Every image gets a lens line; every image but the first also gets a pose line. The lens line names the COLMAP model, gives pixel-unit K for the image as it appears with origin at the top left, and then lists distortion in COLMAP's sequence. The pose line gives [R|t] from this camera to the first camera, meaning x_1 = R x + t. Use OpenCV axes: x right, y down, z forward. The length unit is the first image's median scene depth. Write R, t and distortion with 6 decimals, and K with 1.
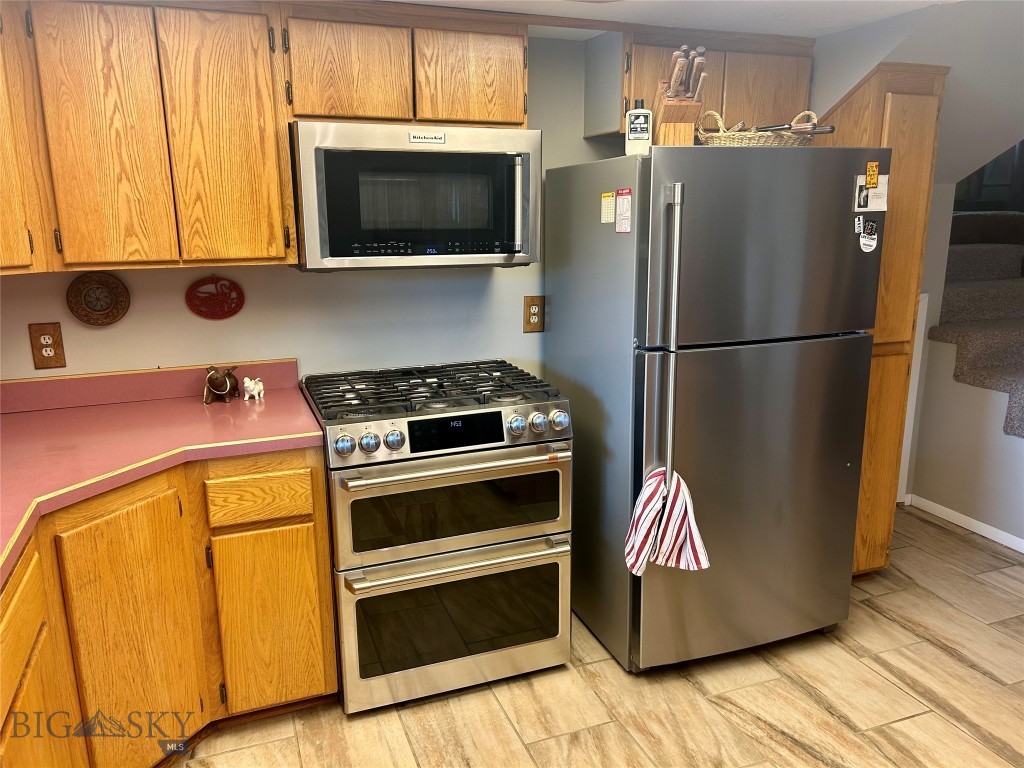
lens RADIAL K [[761.0, 0, 515.9], [0, 761.0, 384.2], [0, 0, 1]] dist [0.028496, -0.035180]
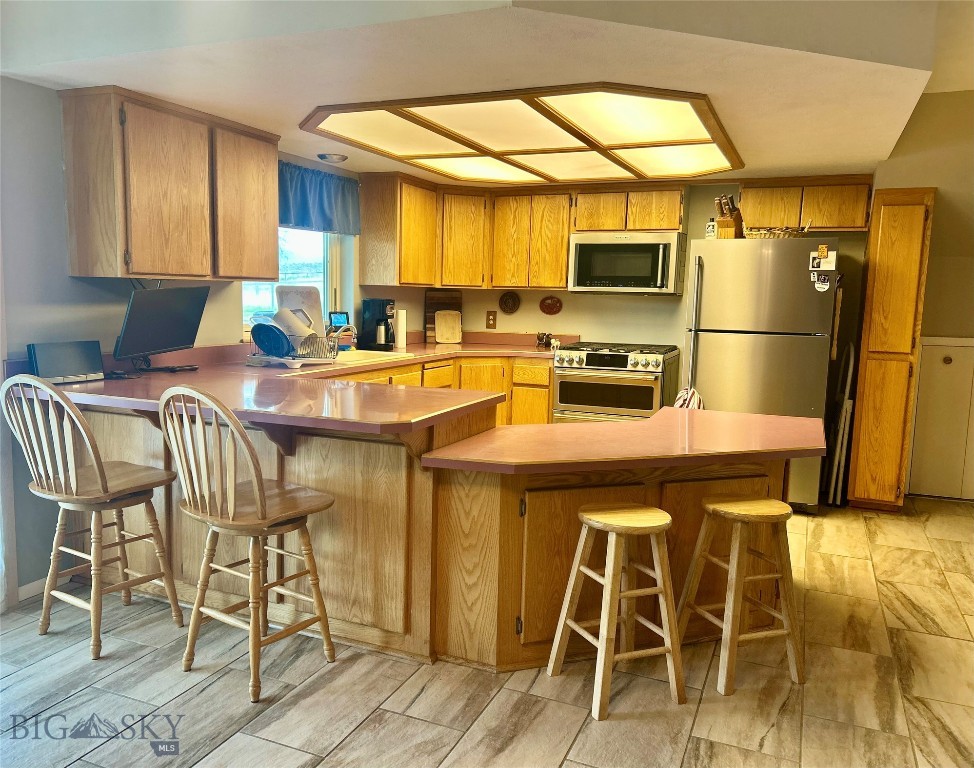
lens RADIAL K [[765.1, 0, 483.9], [0, 765.1, 386.3], [0, 0, 1]] dist [0.008448, 0.002647]
pose [[0.728368, 0.107344, -0.676725, 1.169526], [-0.173512, 0.984356, -0.030611, 0.260259], [0.662853, 0.139716, 0.735599, -0.909982]]
